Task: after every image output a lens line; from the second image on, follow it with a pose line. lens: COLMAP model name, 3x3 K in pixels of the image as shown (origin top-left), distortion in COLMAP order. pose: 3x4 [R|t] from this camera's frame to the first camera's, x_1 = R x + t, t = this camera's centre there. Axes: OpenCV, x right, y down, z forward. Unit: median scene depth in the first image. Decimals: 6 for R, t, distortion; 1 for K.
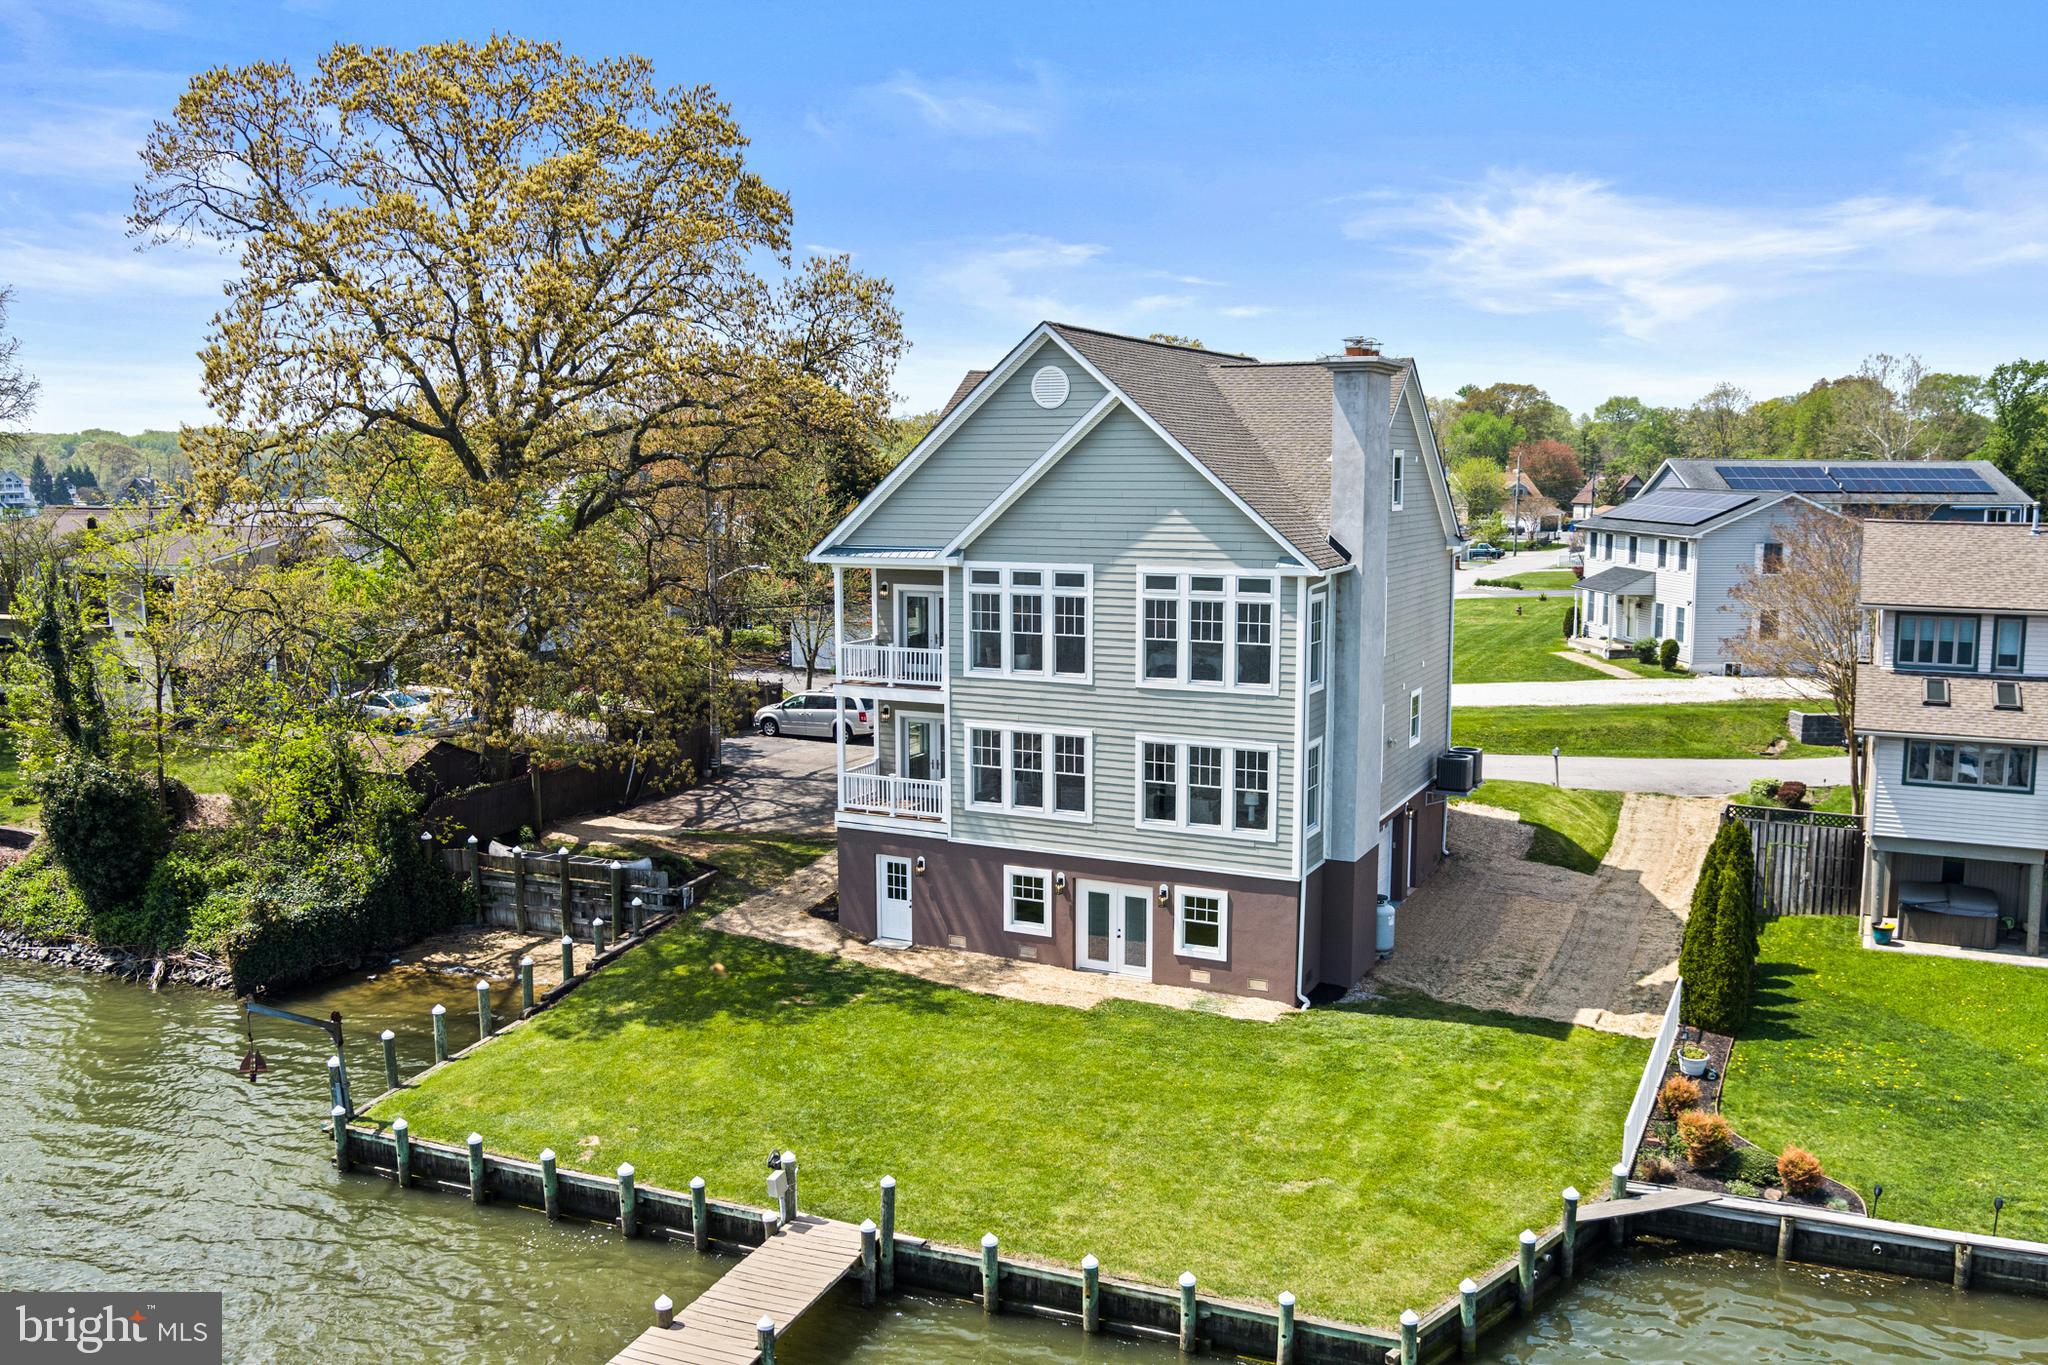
lens RADIAL K [[1663.5, 0, 1024.0], [0, 1663.5, 682.5], [0, 0, 1]] dist [-0.071305, 0.004410]
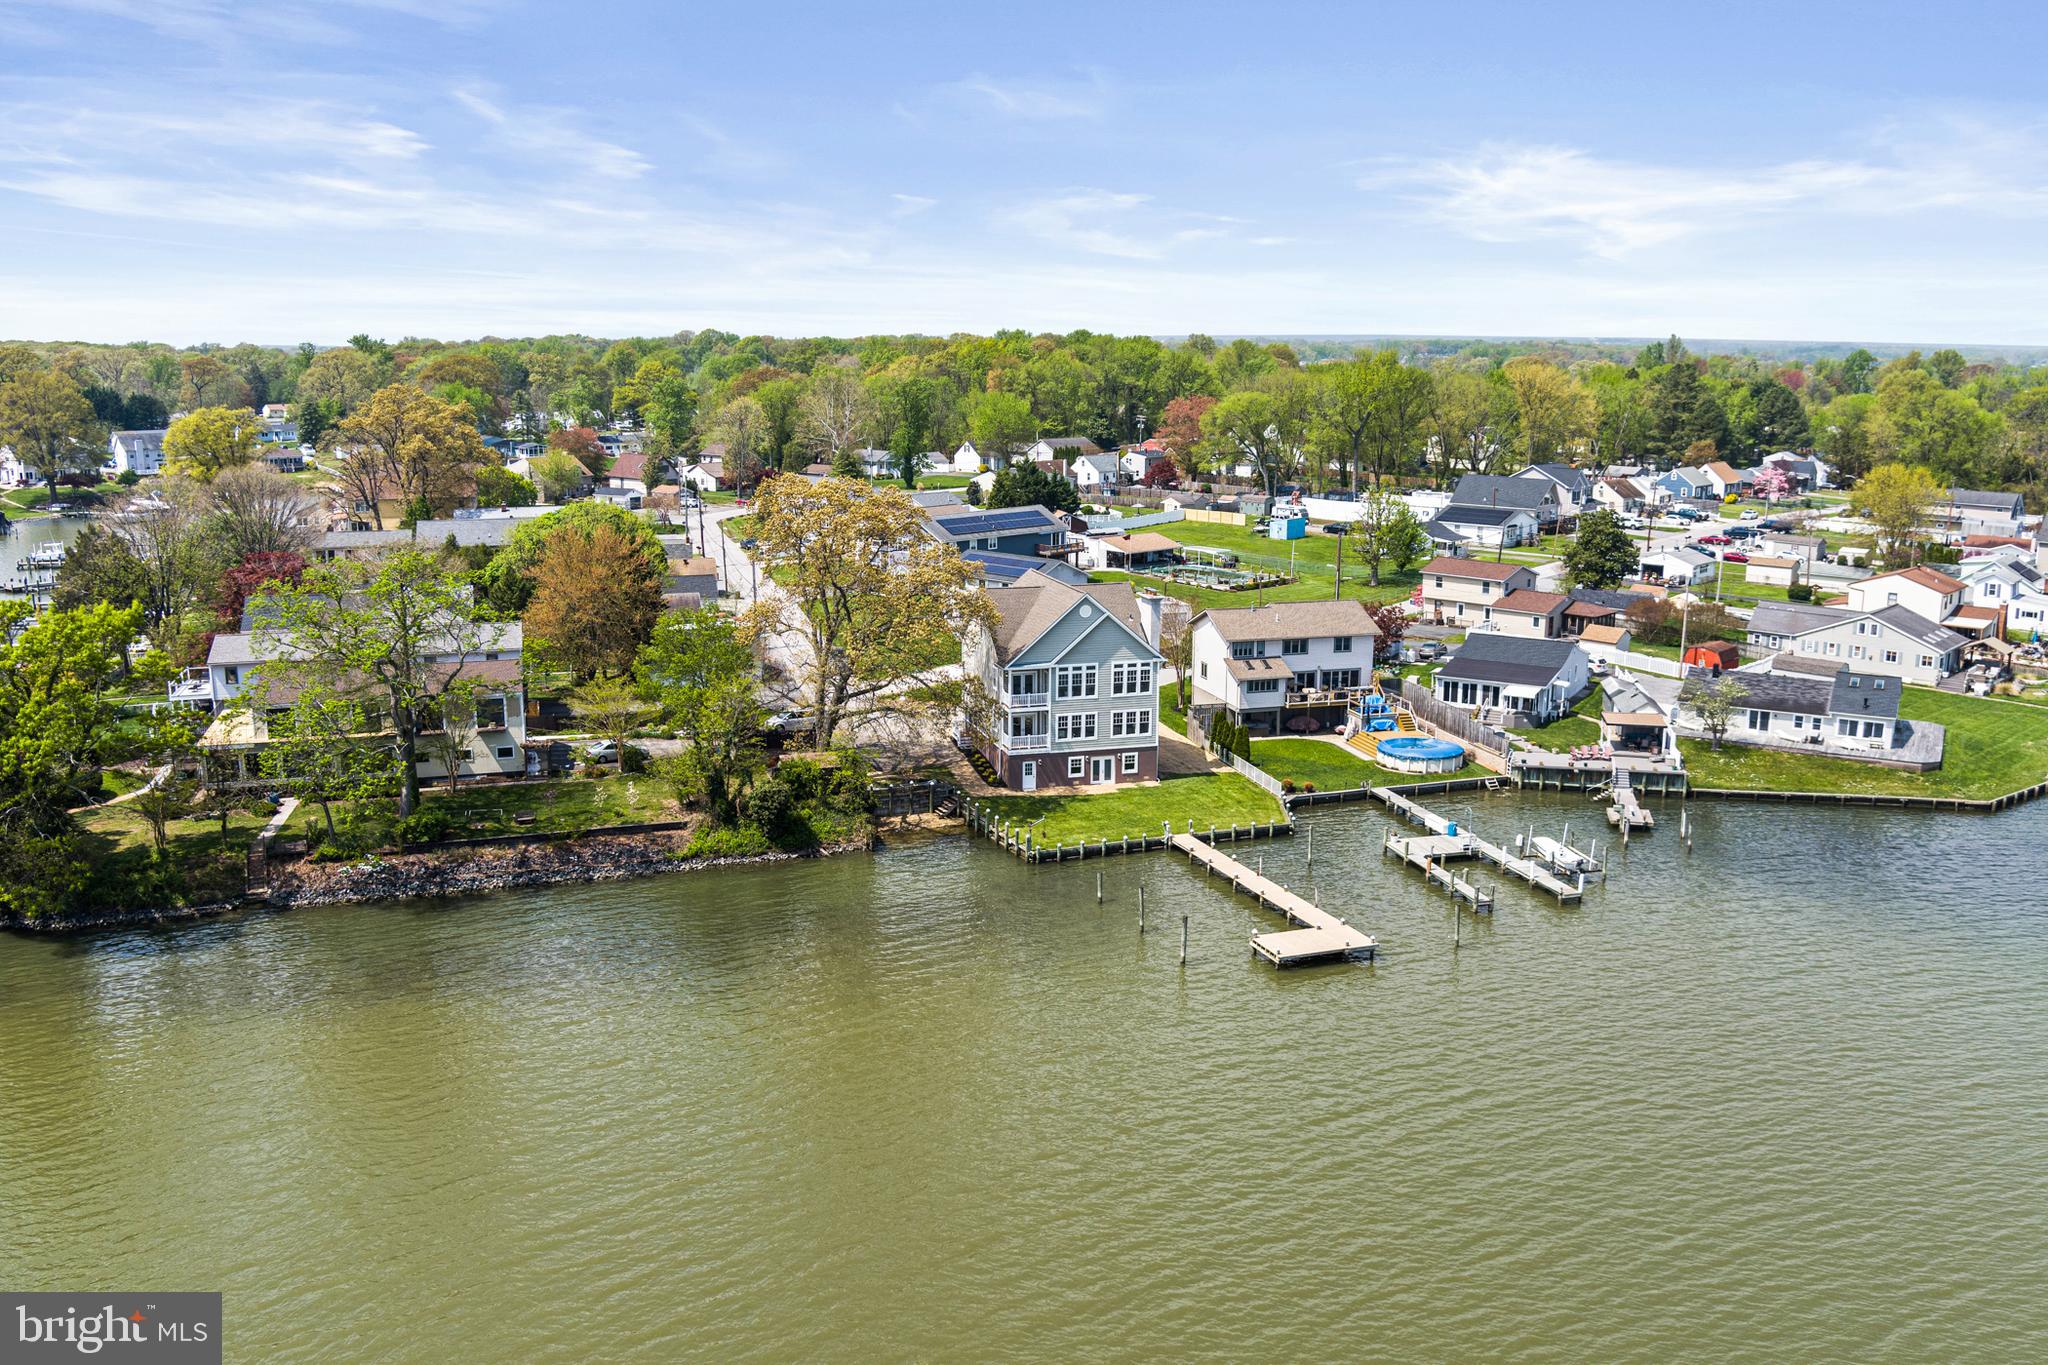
lens RADIAL K [[1663.5, 0, 1024.0], [0, 1663.5, 682.5], [0, 0, 1]] dist [-0.071305, 0.004410]
pose [[0.729831, -0.133575, 0.670451, -2.243694], [0.085123, 0.990849, 0.104746, -0.382505], [-0.678308, -0.019376, 0.734522, -1.315313]]
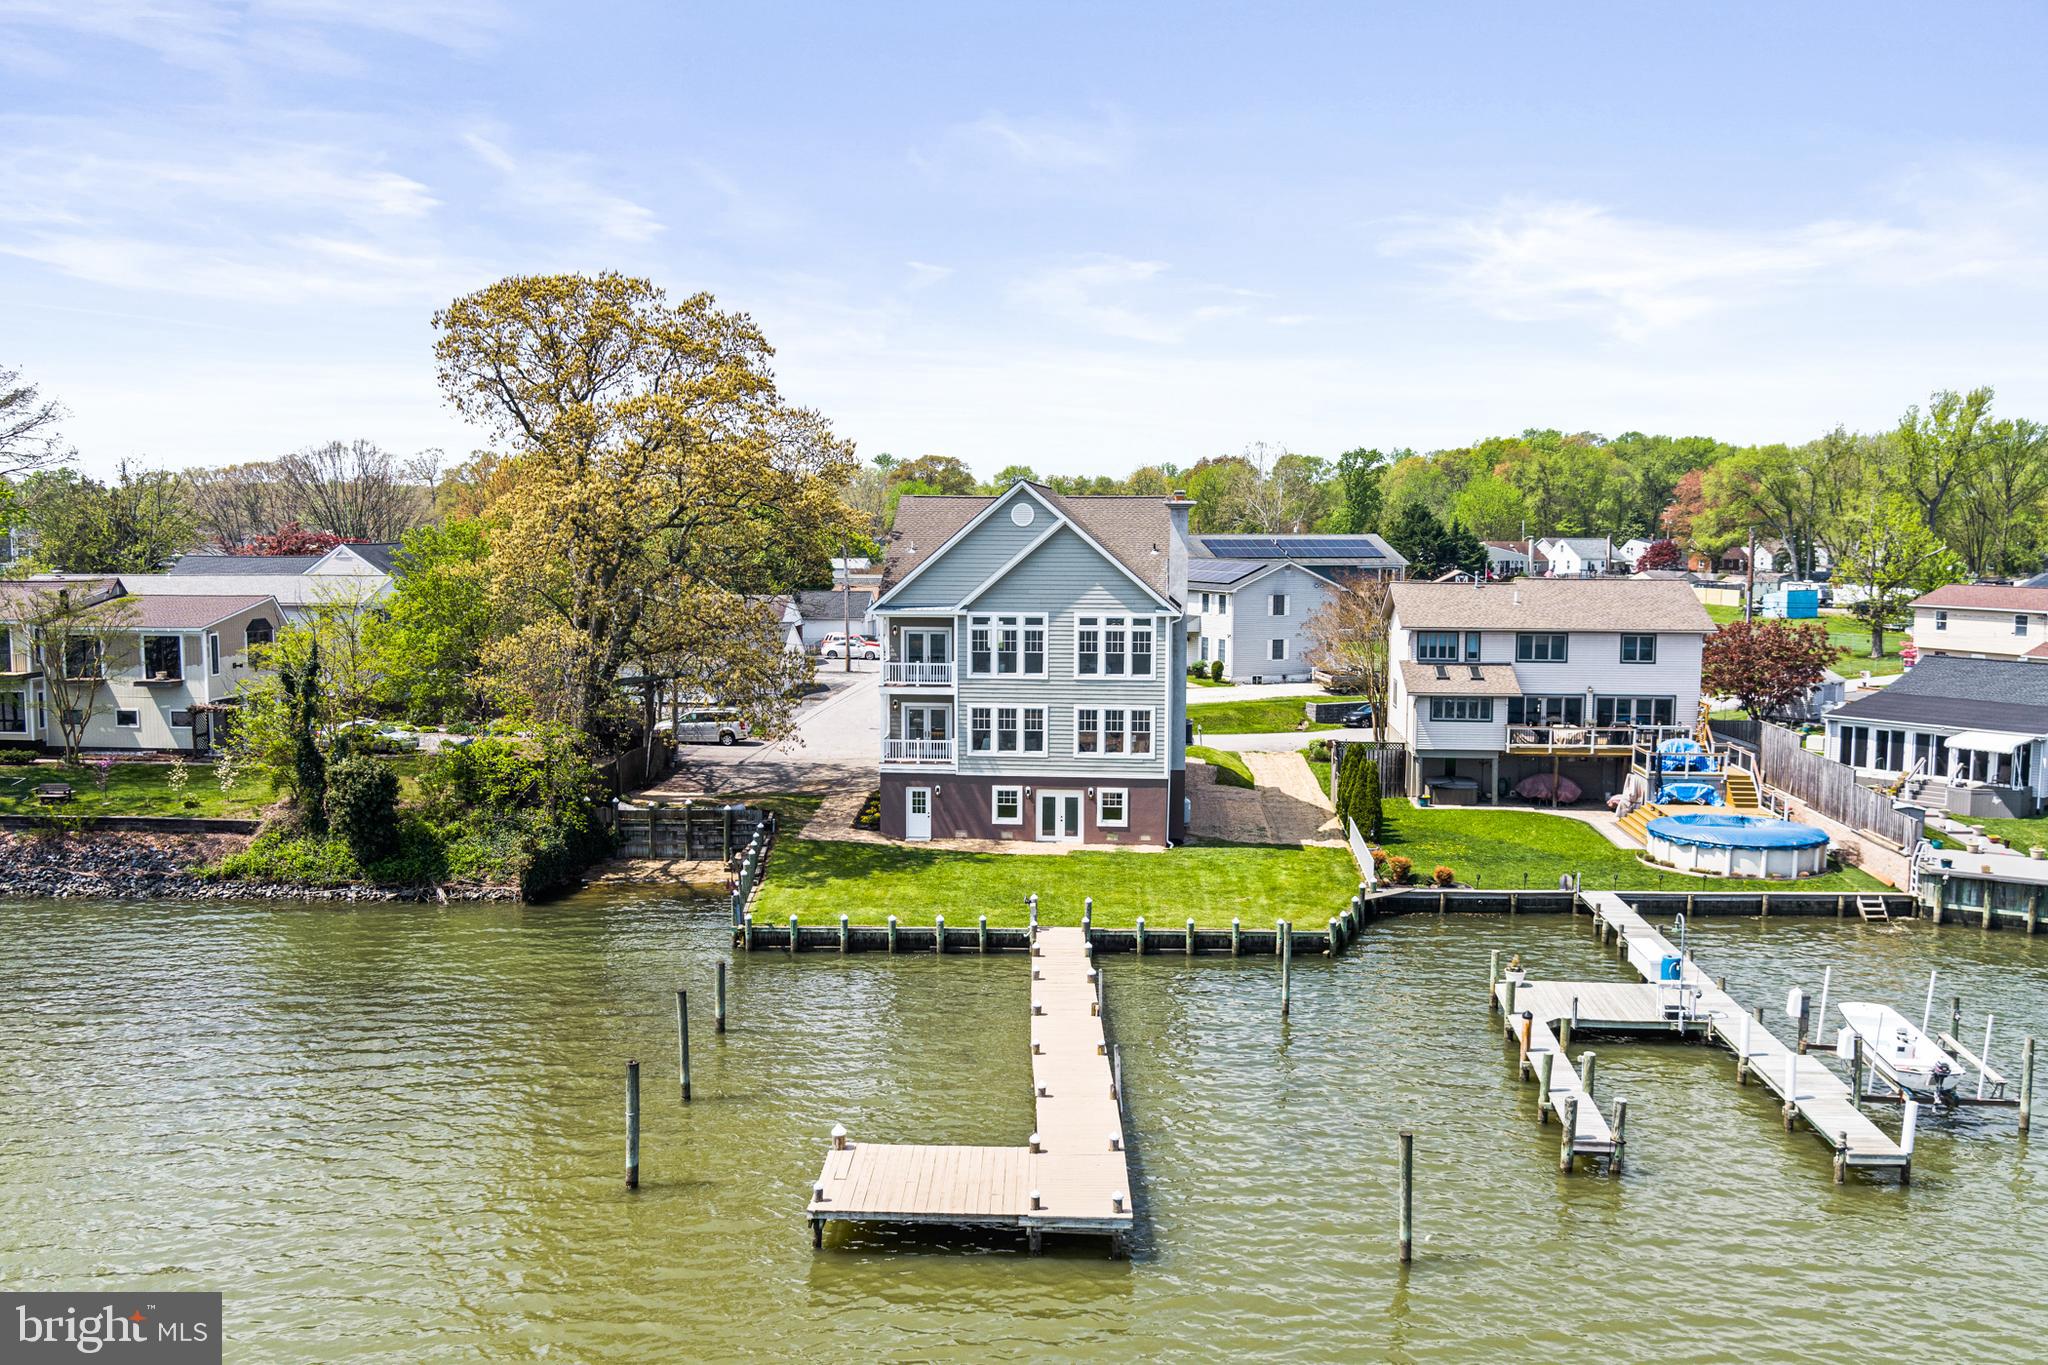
lens RADIAL K [[1663.5, 0, 1024.0], [0, 1663.5, 682.5], [0, 0, 1]] dist [-0.071305, 0.004410]
pose [[0.931209, -0.029951, 0.363252, -0.622628], [0.042368, 0.998757, -0.026262, 0.049906], [-0.362014, 0.039845, 0.931321, -0.652371]]
